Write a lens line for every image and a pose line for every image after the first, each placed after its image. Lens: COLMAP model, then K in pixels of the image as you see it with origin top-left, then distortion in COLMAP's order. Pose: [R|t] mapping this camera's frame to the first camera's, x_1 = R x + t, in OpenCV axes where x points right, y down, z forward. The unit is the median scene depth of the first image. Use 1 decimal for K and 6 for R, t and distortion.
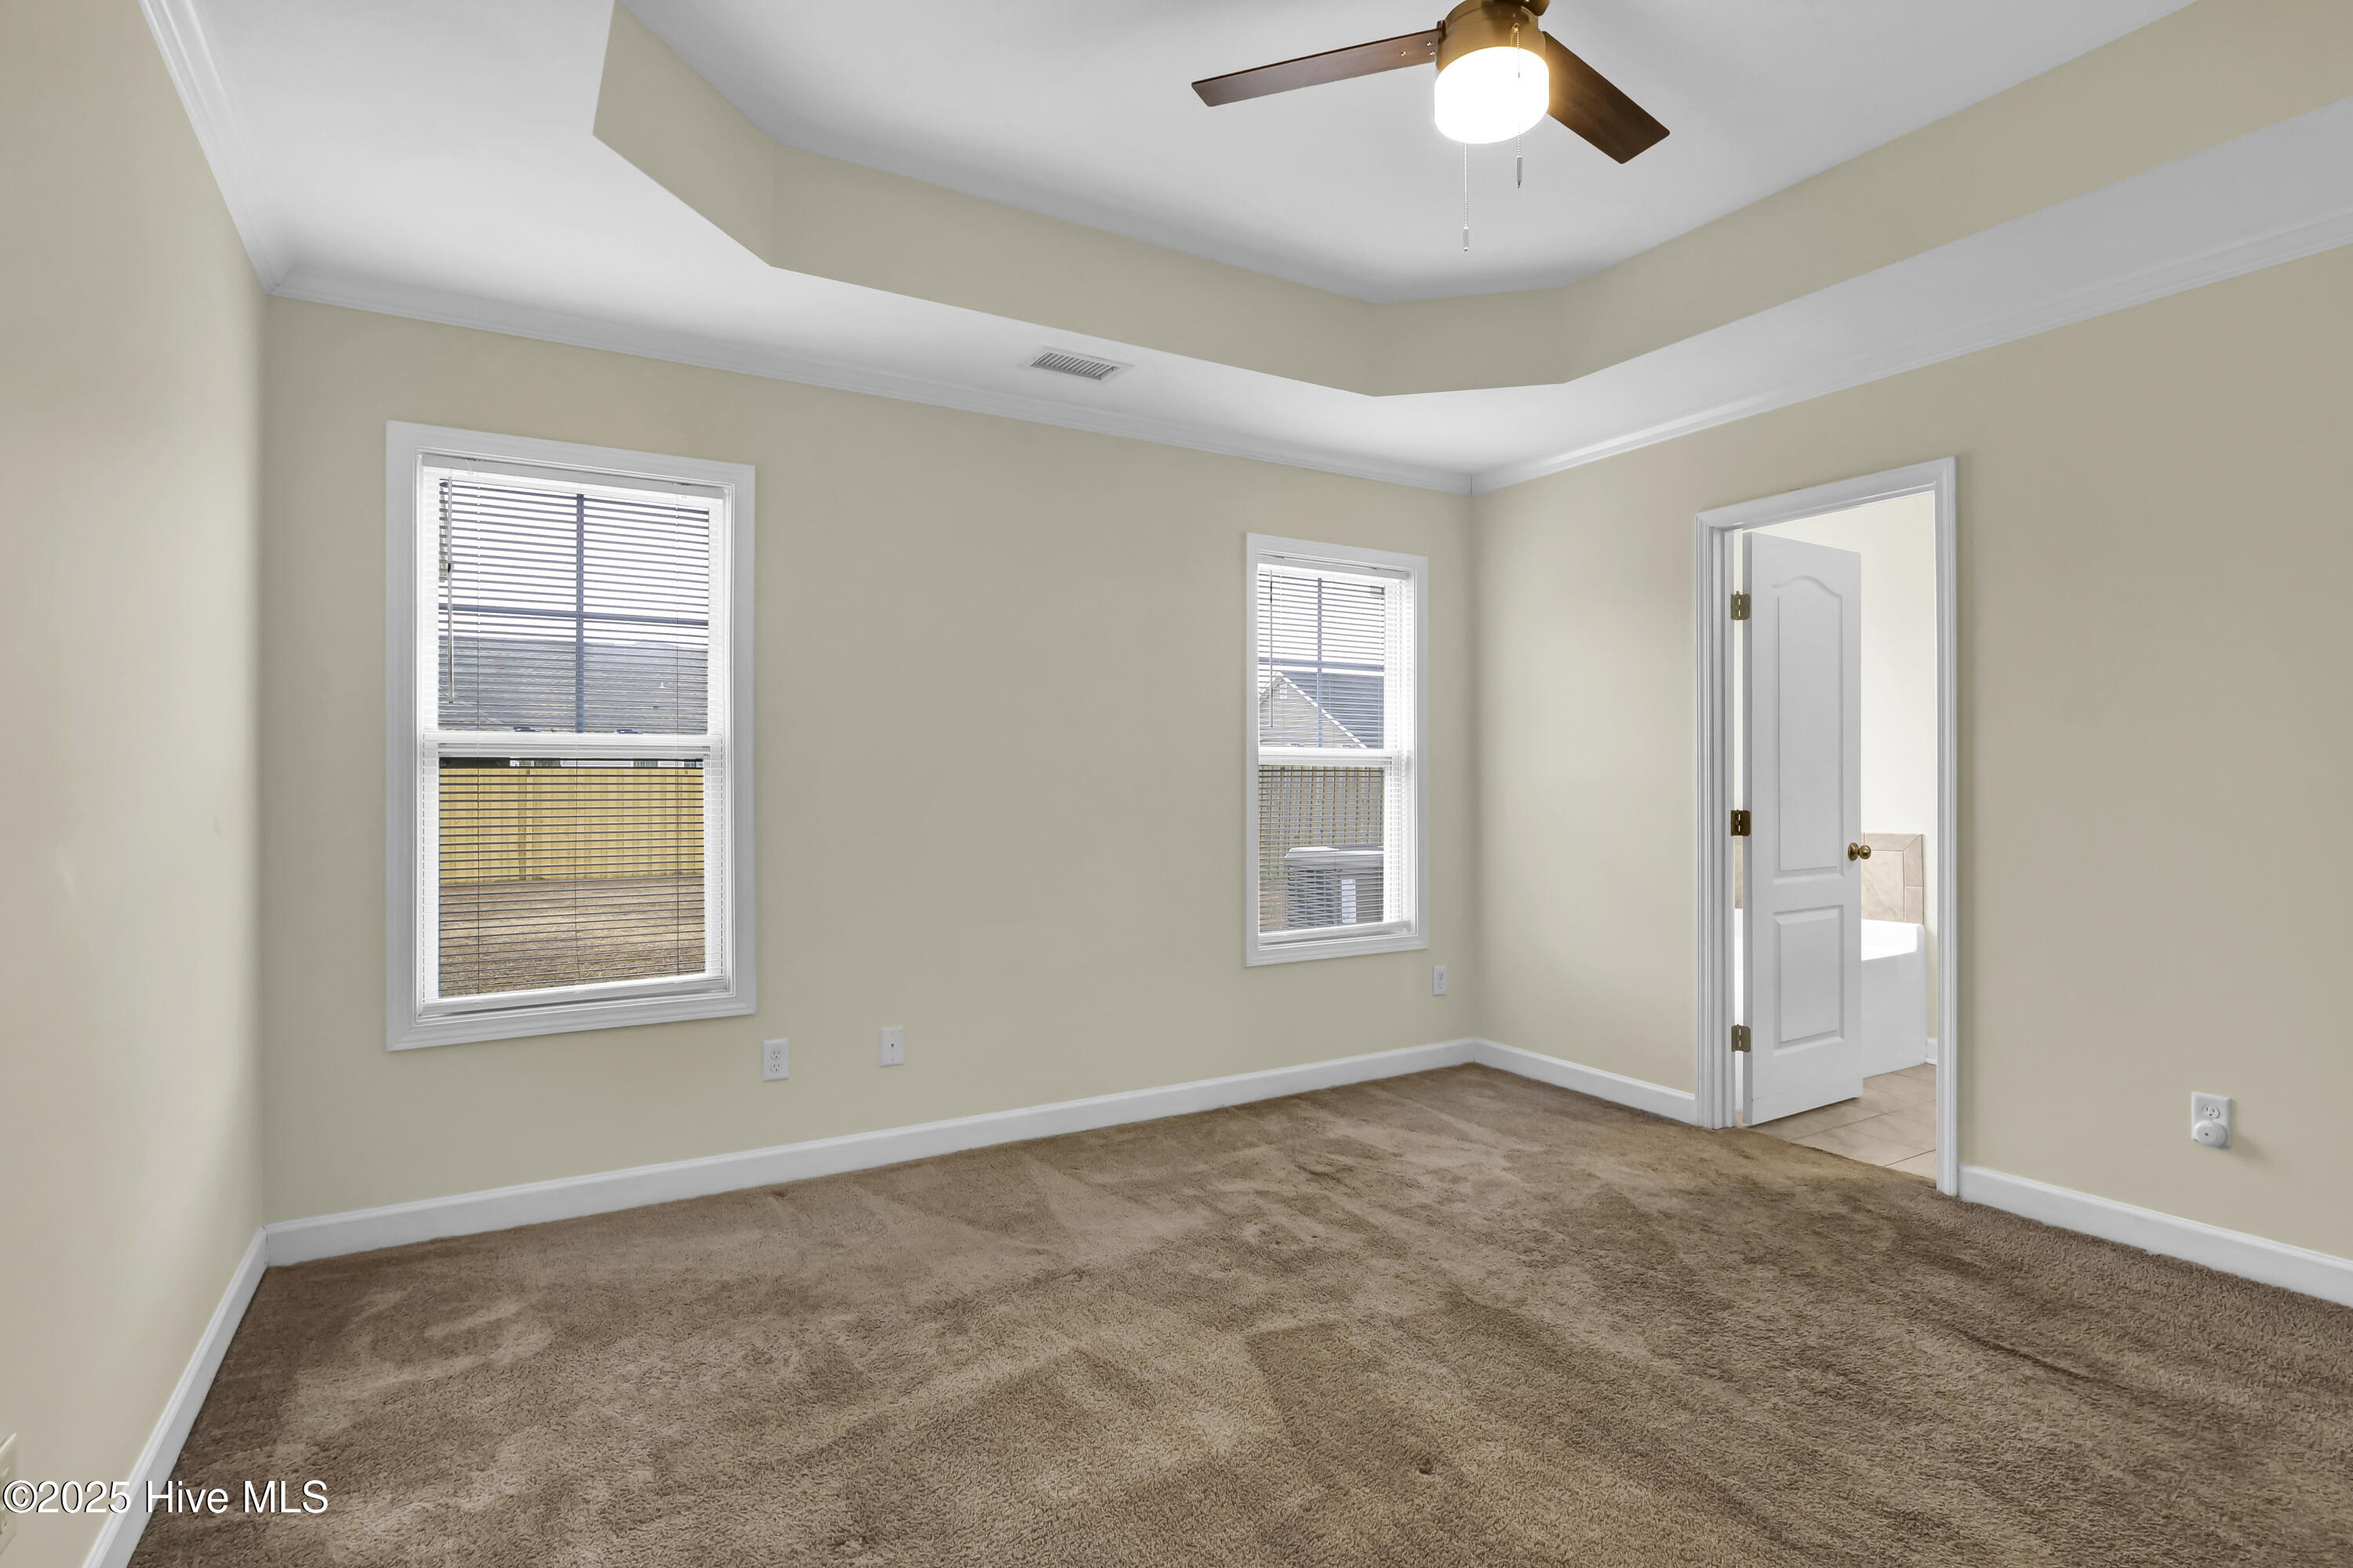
lens RADIAL K [[1168.4, 0, 1176.5], [0, 1168.4, 784.0], [0, 0, 1]] dist [-0.012004, -0.001067]
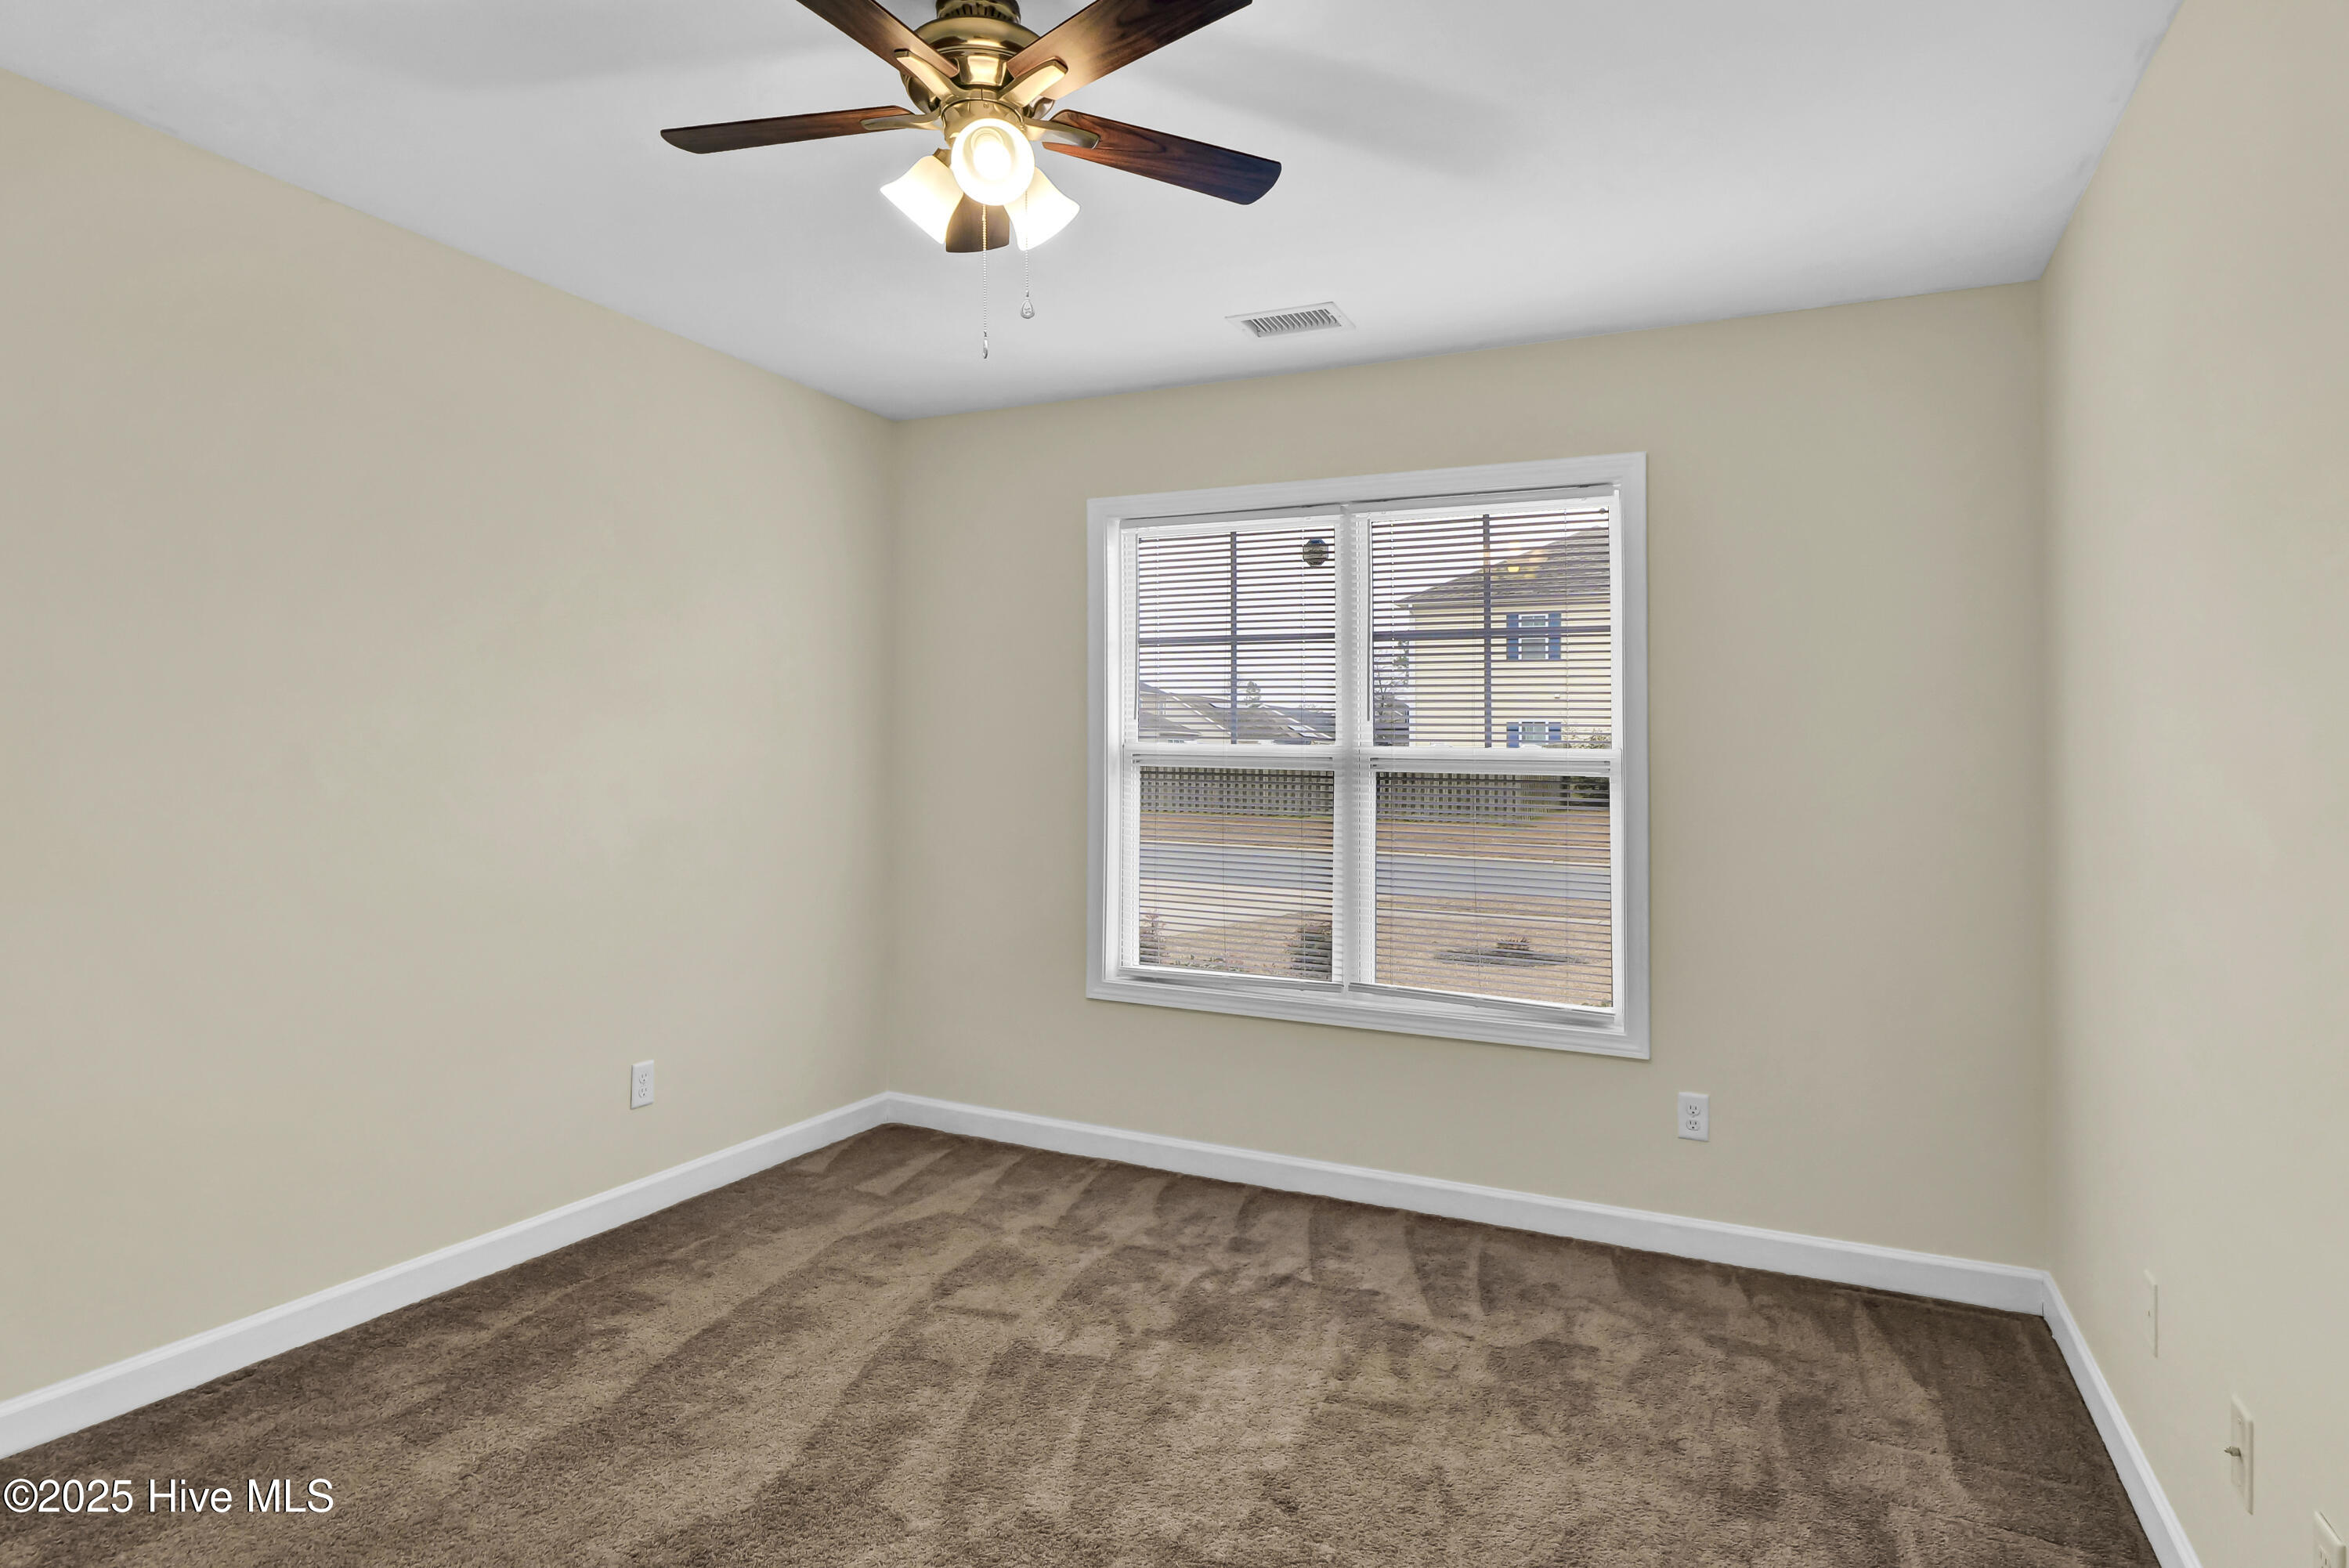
lens RADIAL K [[1263.5, 0, 1180.5], [0, 1263.5, 775.2], [0, 0, 1]] dist [-0.006612, -0.000871]
pose [[0.556709, 0.008938, -0.830659, 0.788771], [-0.030183, 0.999499, -0.009474, -0.001653], [0.830159, 0.030346, 0.556701, 0.480398]]
